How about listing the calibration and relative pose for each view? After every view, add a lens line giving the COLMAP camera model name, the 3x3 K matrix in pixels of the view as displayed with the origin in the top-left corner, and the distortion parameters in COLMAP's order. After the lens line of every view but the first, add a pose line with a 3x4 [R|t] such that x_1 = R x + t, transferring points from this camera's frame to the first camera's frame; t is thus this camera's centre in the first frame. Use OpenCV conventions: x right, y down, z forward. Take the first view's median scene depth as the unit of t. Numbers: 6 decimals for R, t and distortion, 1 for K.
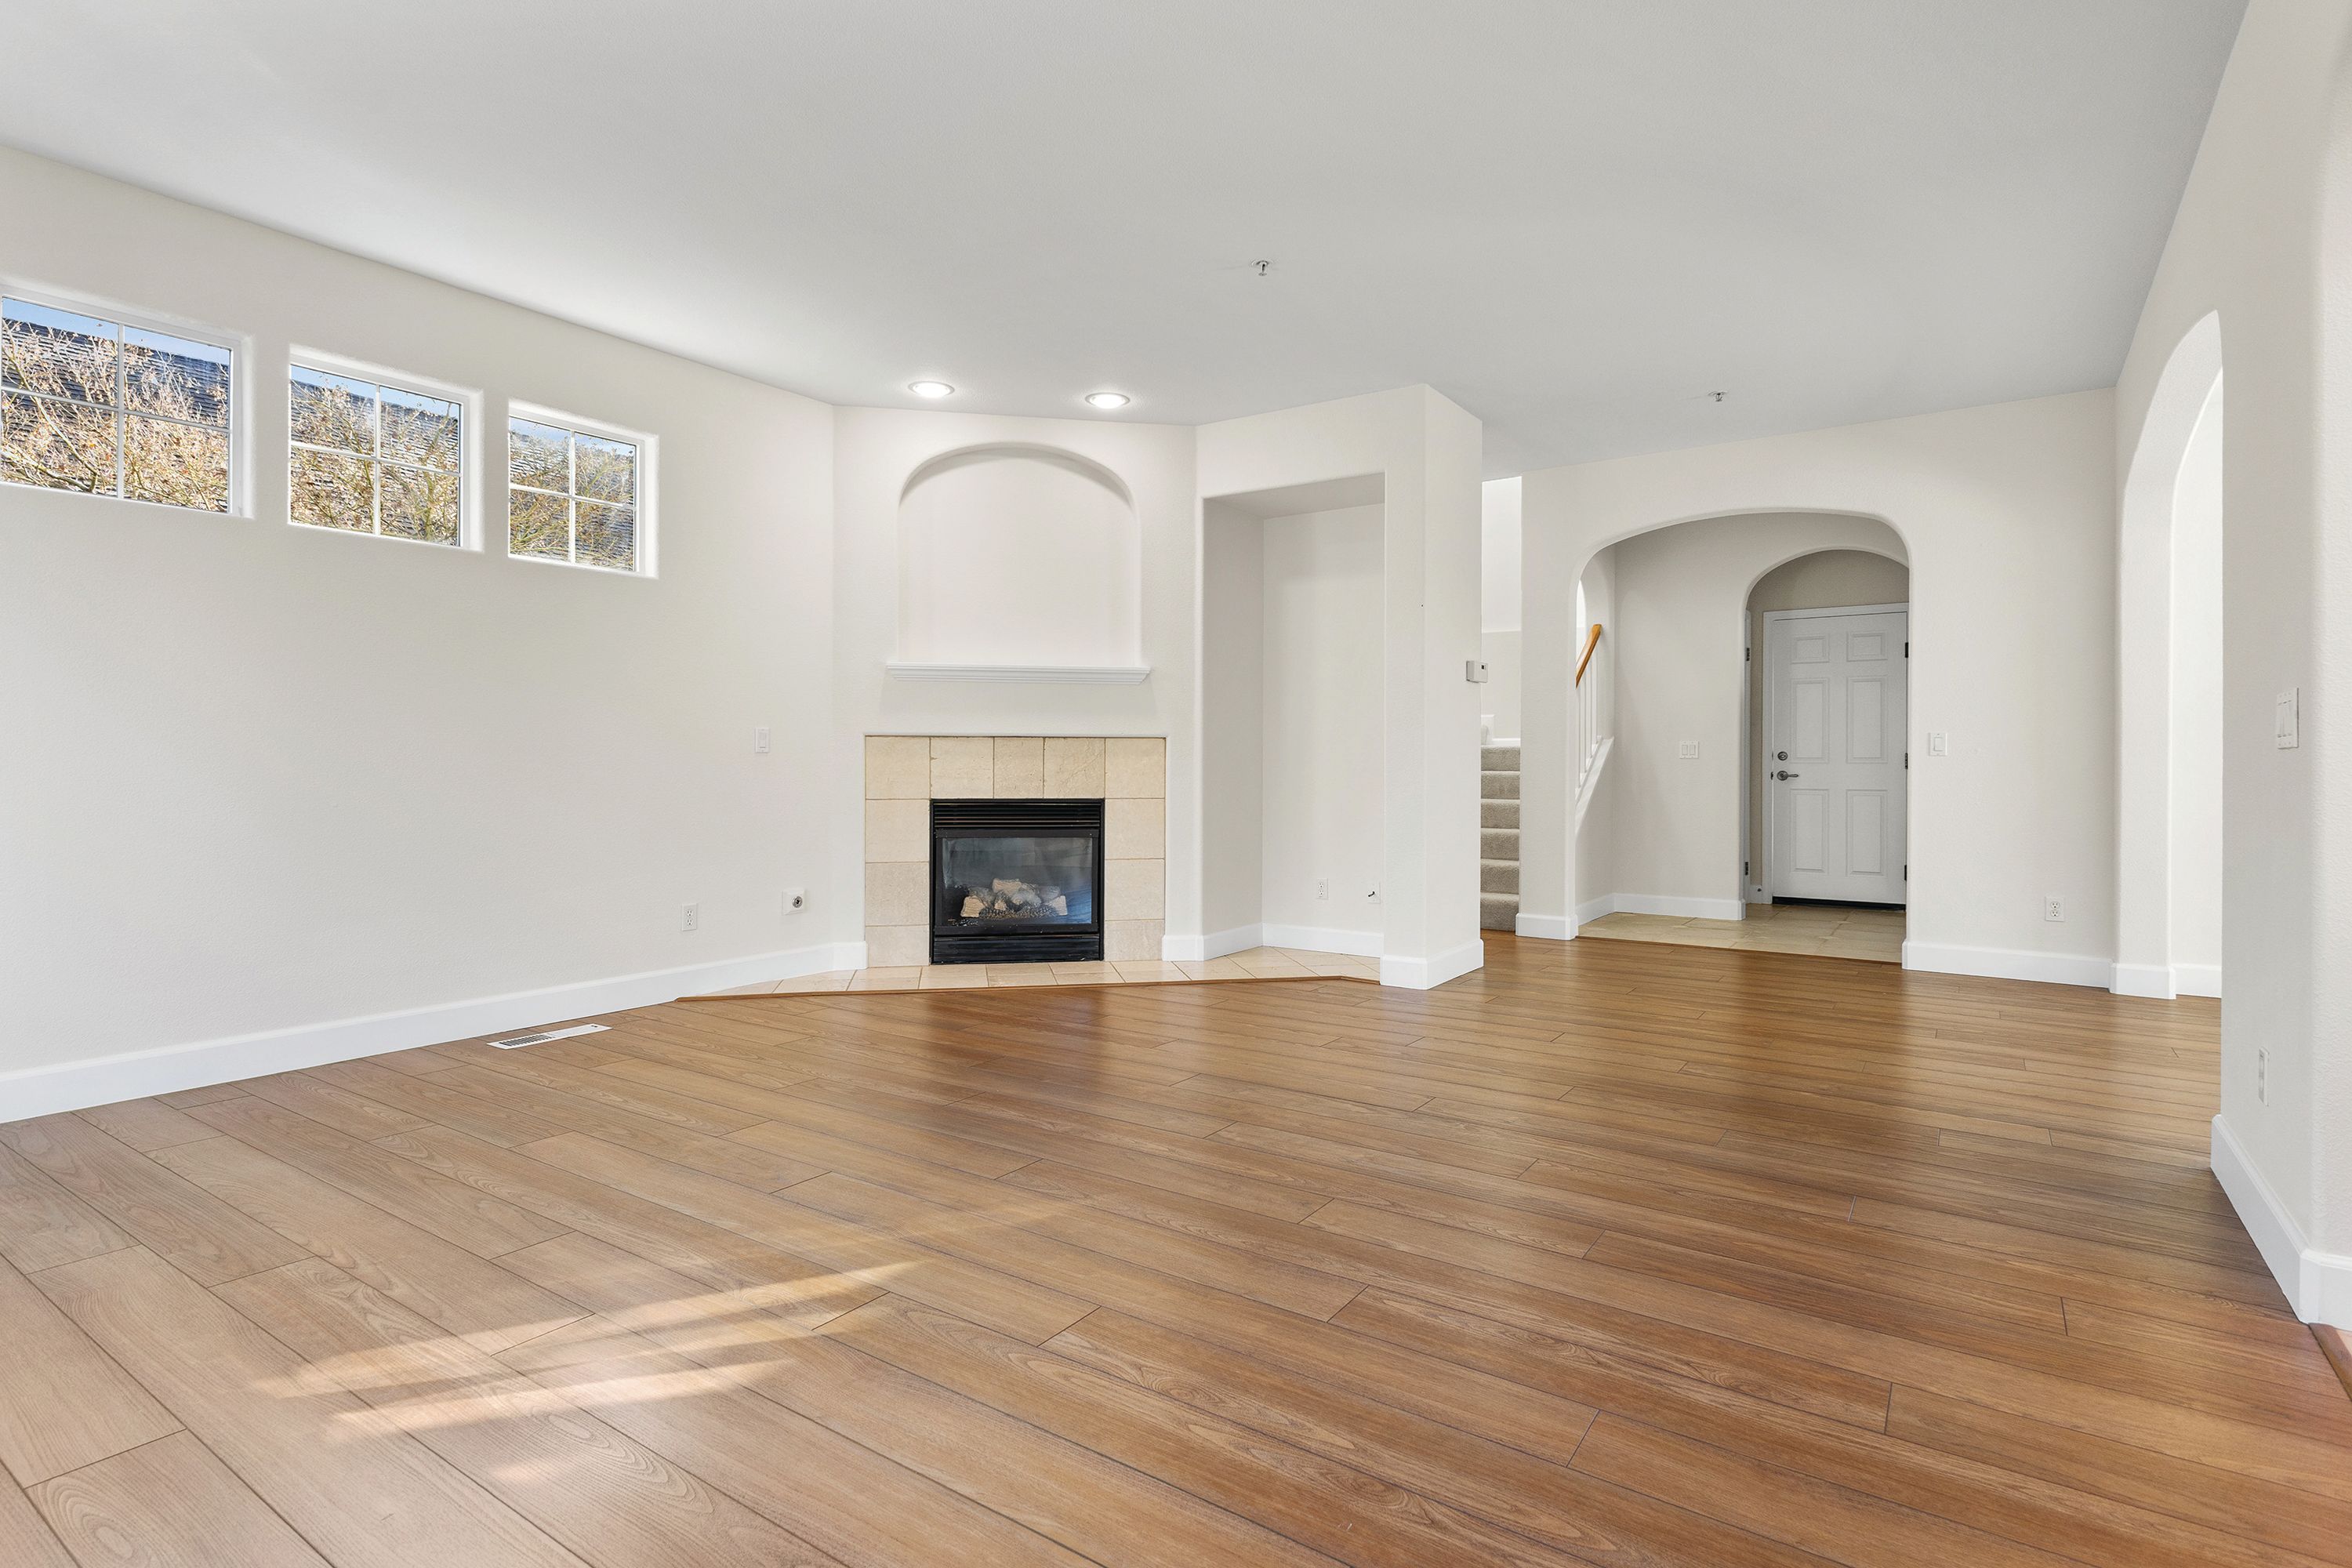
lens RADIAL K [[1142.5, 0, 1183.8], [0, 1142.5, 772.7], [0, 0, 1]] dist [0.001619, -0.002761]
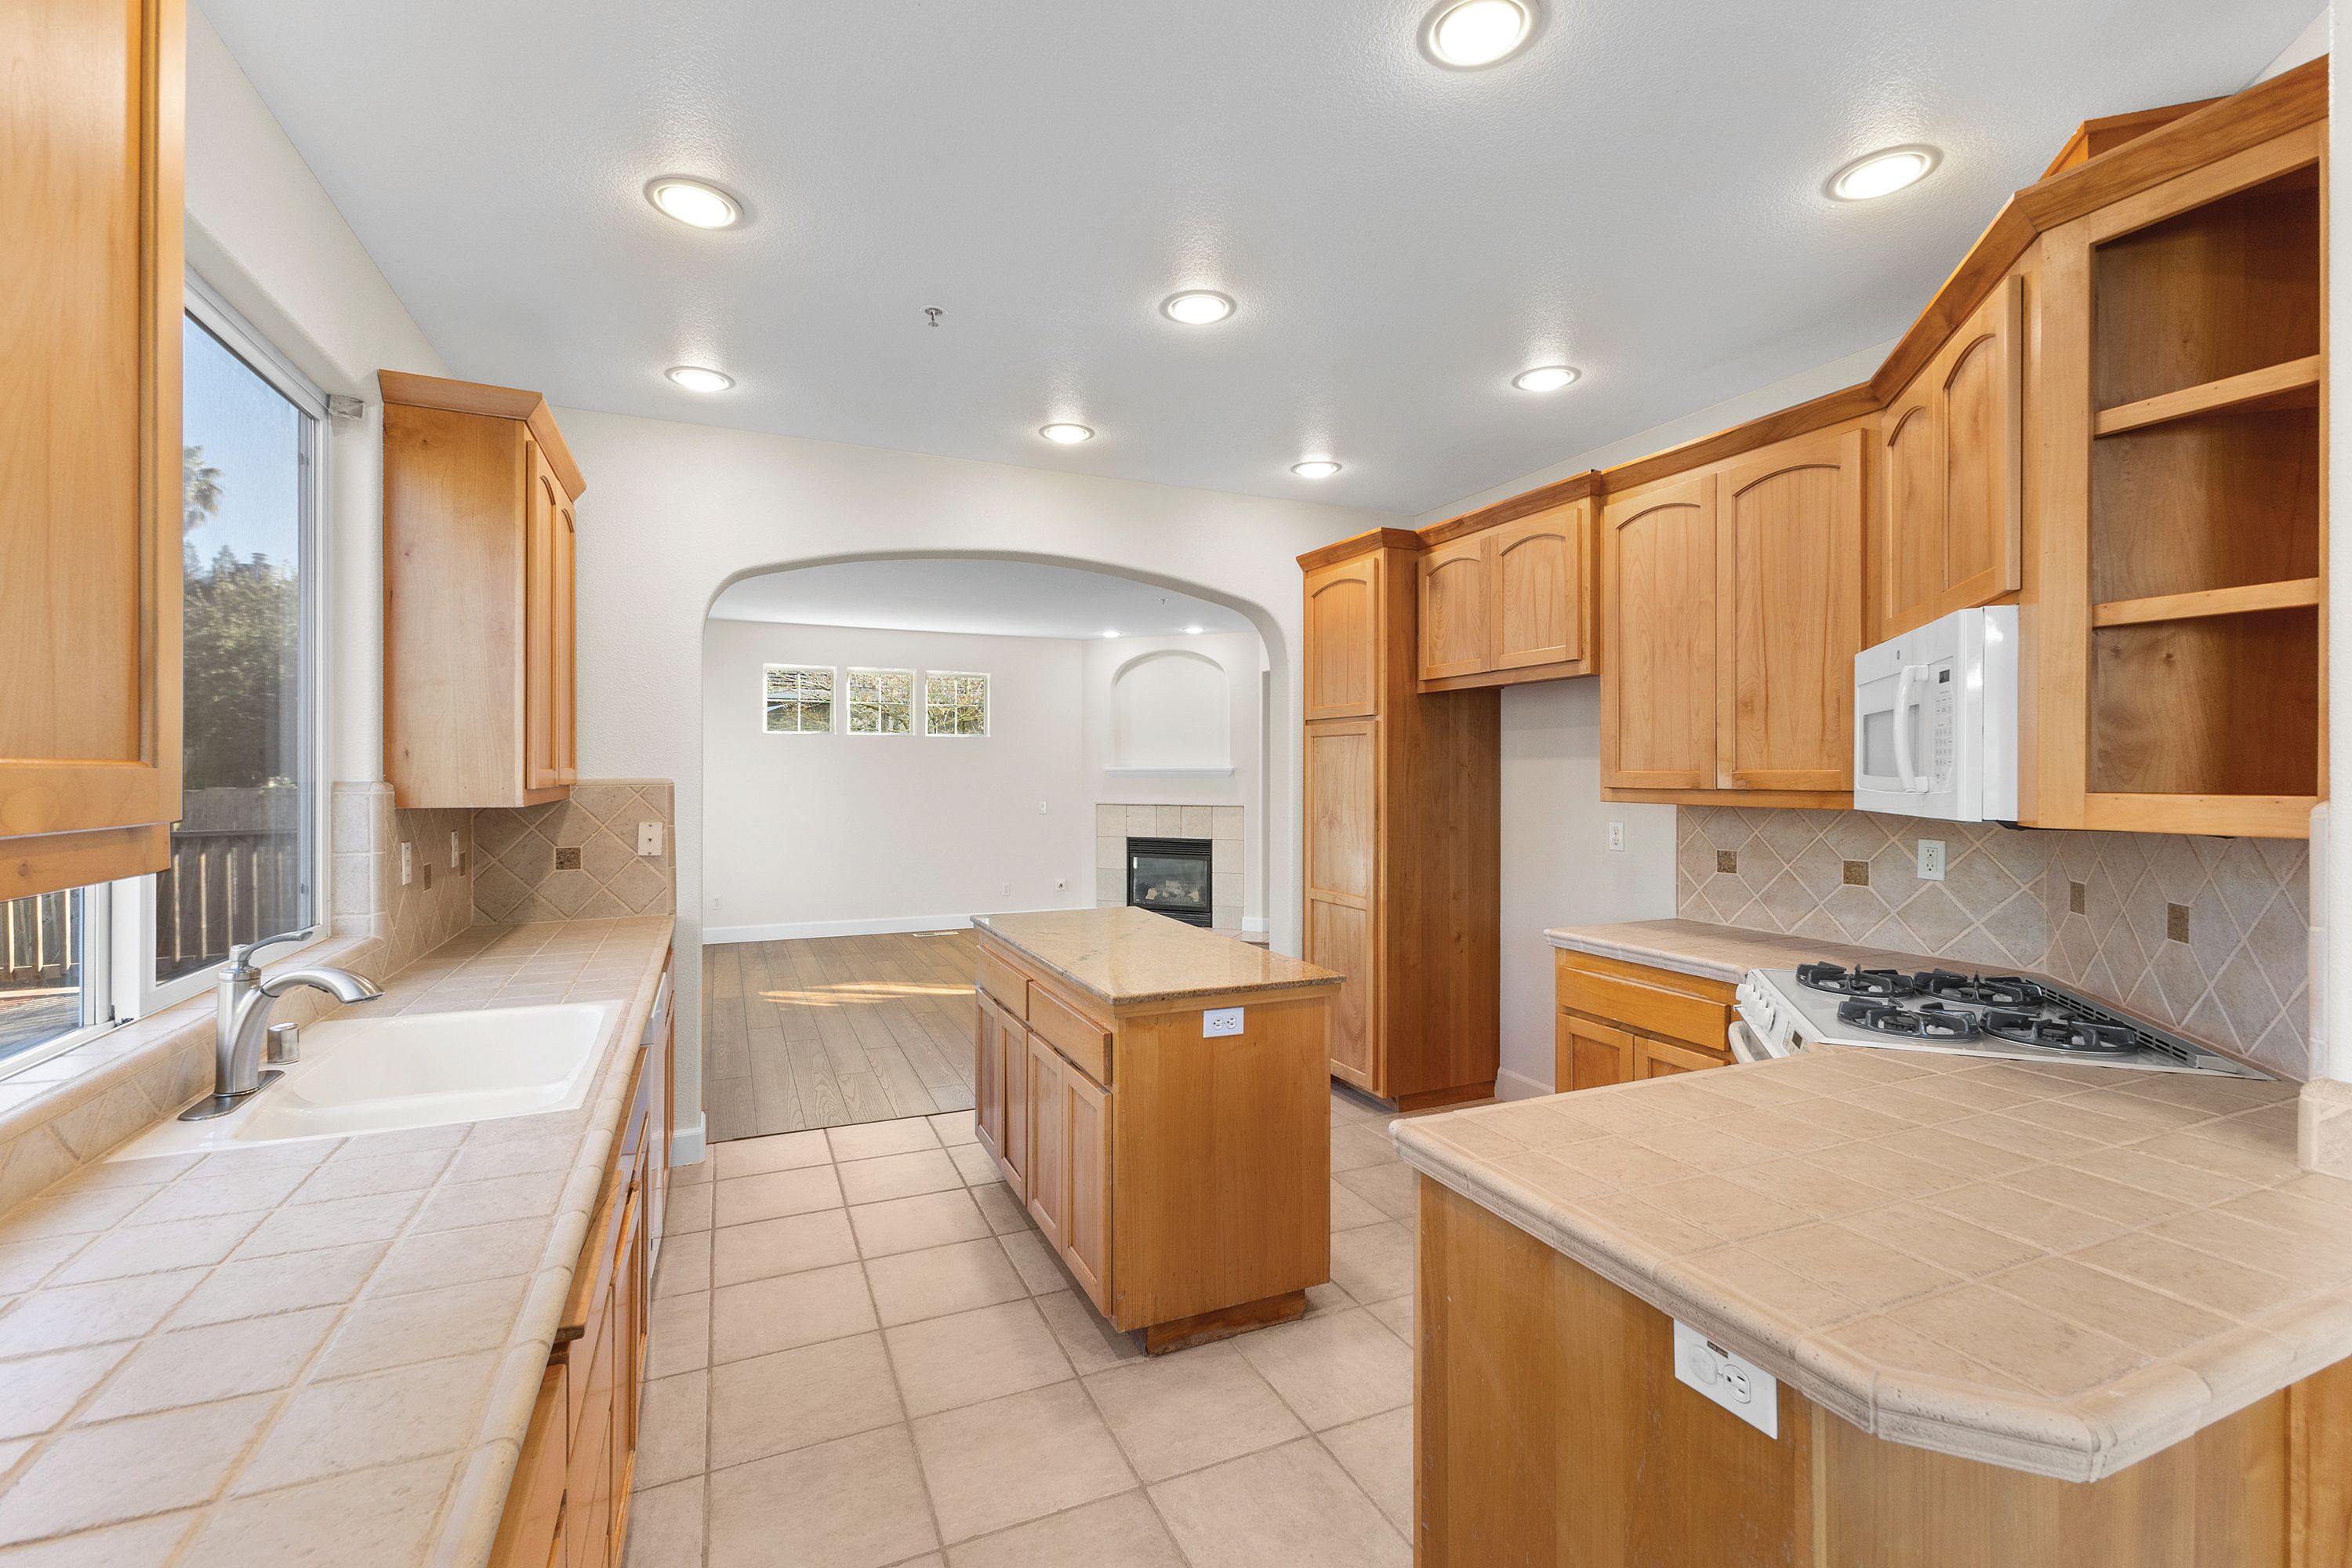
lens RADIAL K [[1009.3, 0, 1173.5], [0, 1009.3, 770.1], [0, 0, 1]] dist [0.009141, 0.000188]
pose [[0.845345, -0.003578, -0.534208, 0.778056], [-0.003334, 0.999923, -0.011974, -0.071708], [0.534210, 0.011903, 0.845268, -0.421840]]
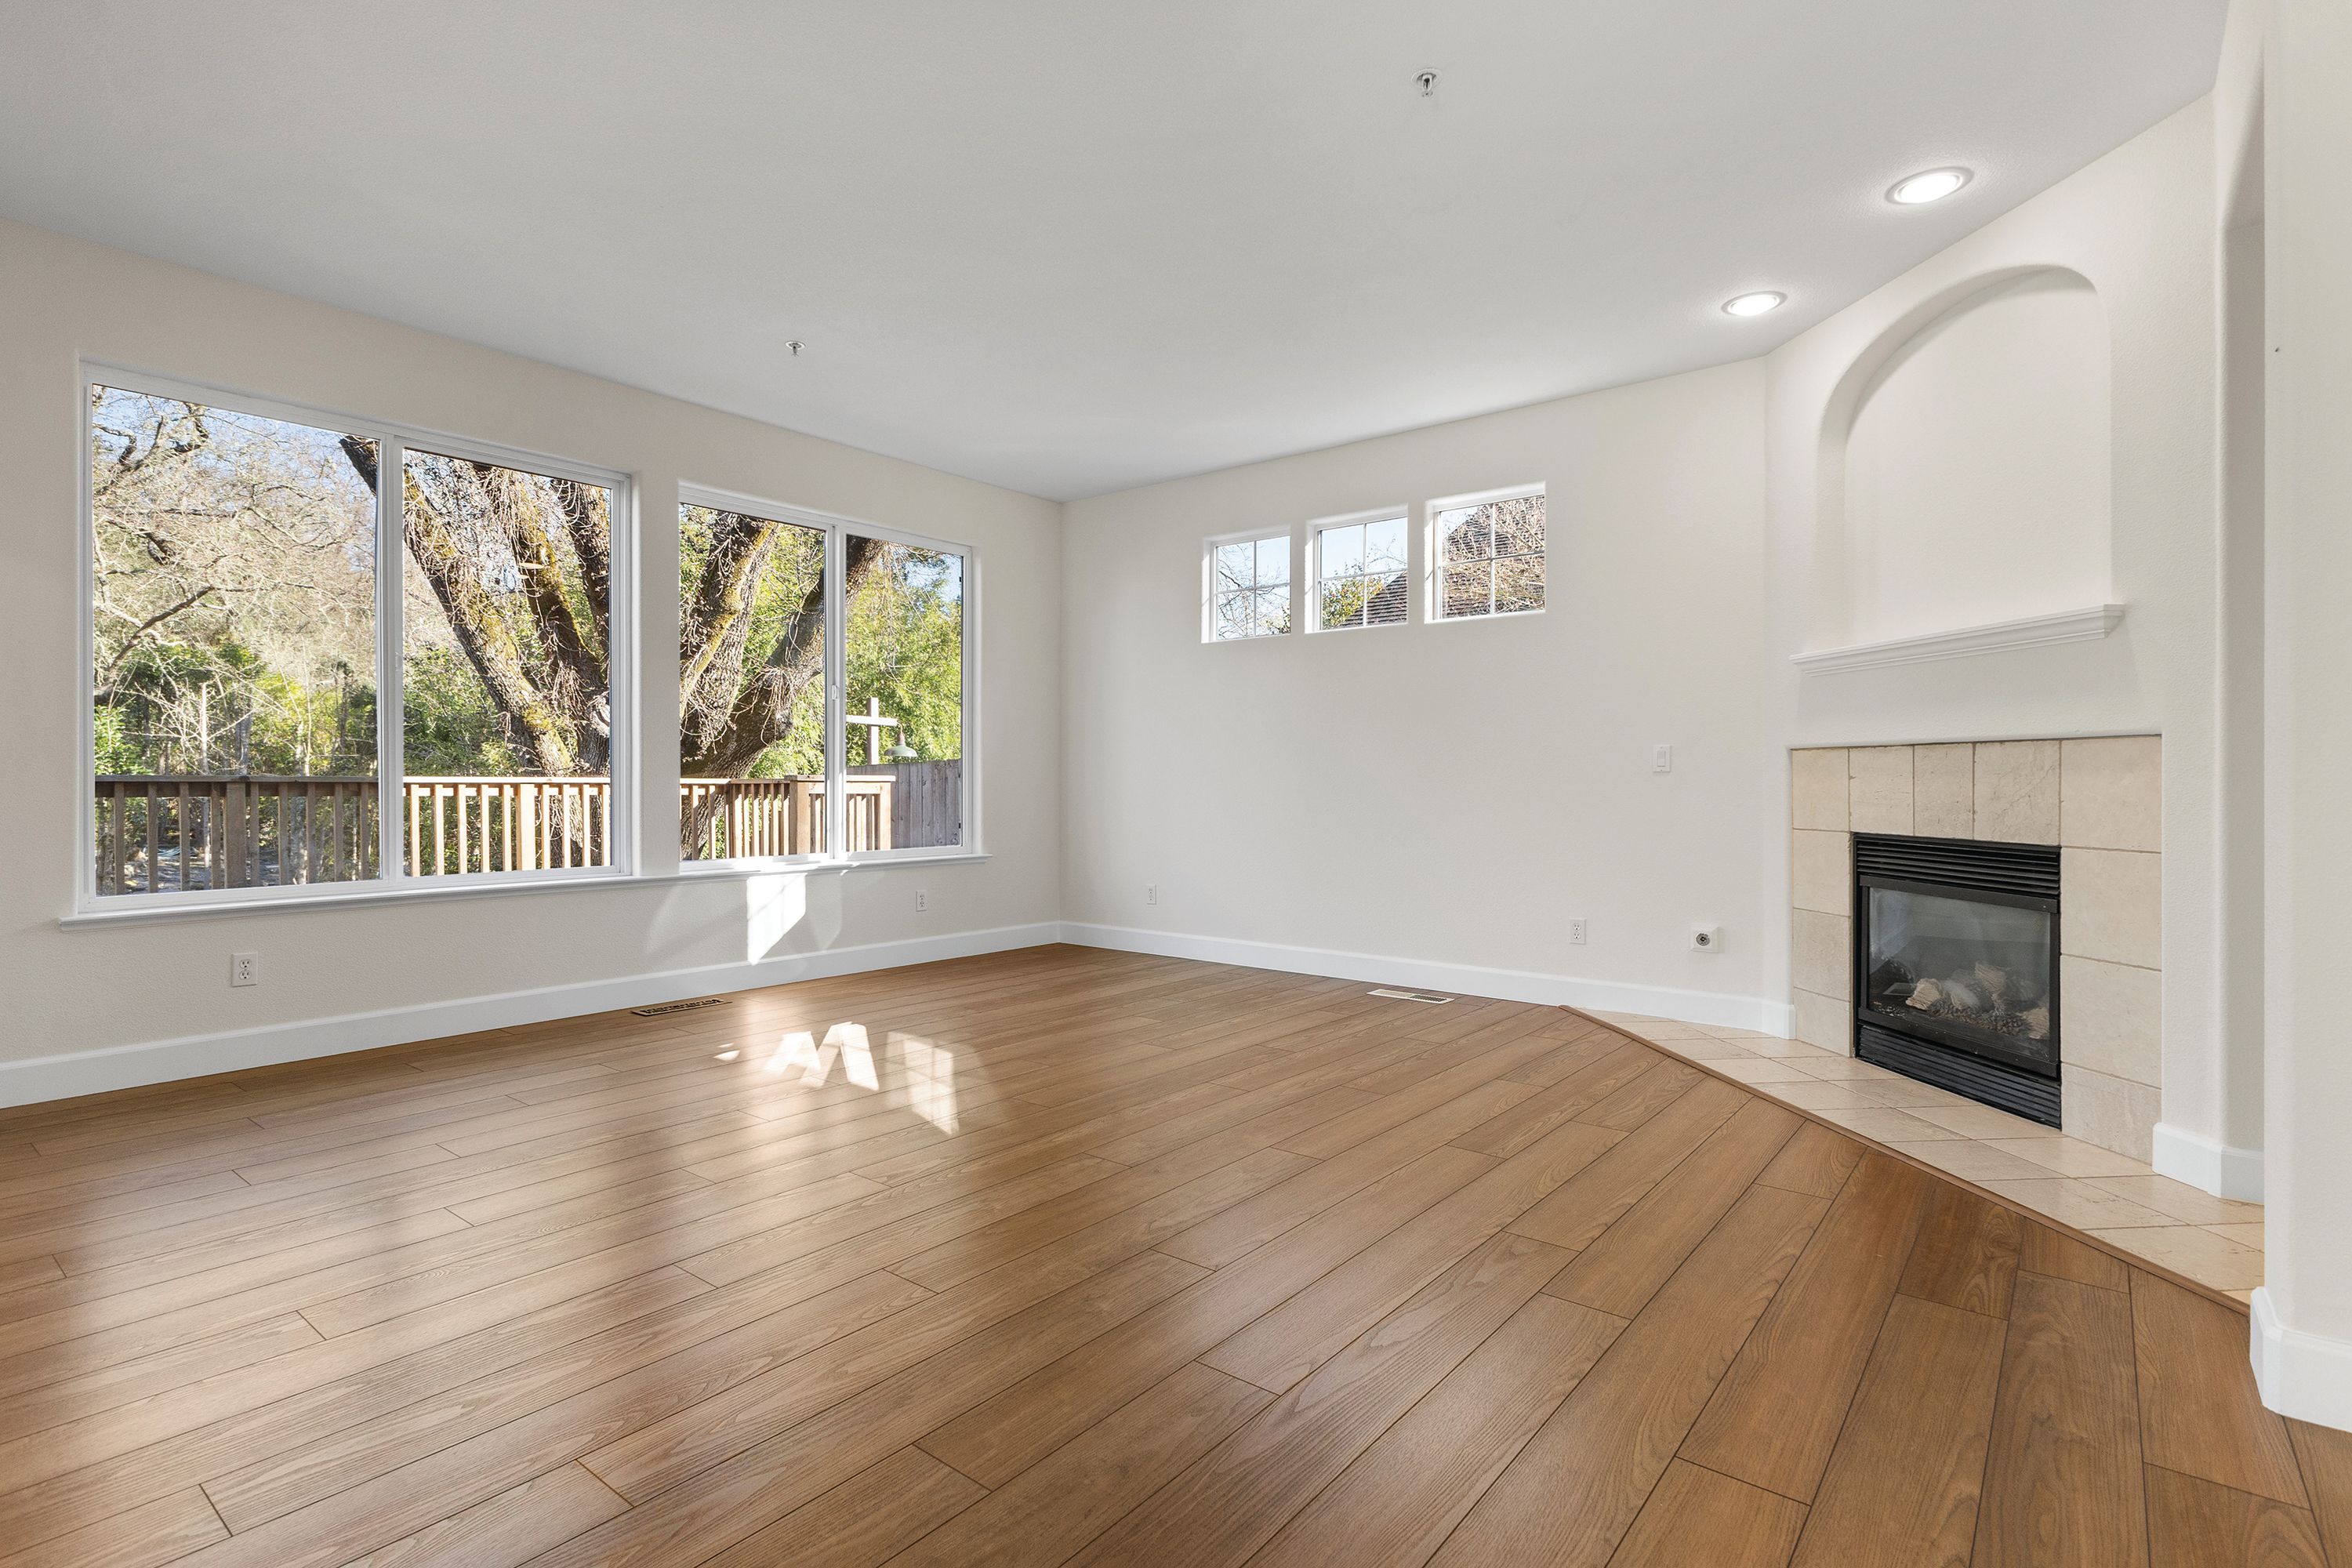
lens RADIAL K [[1142.5, 0, 1183.8], [0, 1142.5, 772.7], [0, 0, 1]] dist [0.001619, -0.002761]
pose [[-0.068435, -0.009712, -0.997608, 0.553990], [-0.011974, 0.999889, -0.008913, -0.003649], [0.997584, 0.011336, -0.068544, 0.629392]]
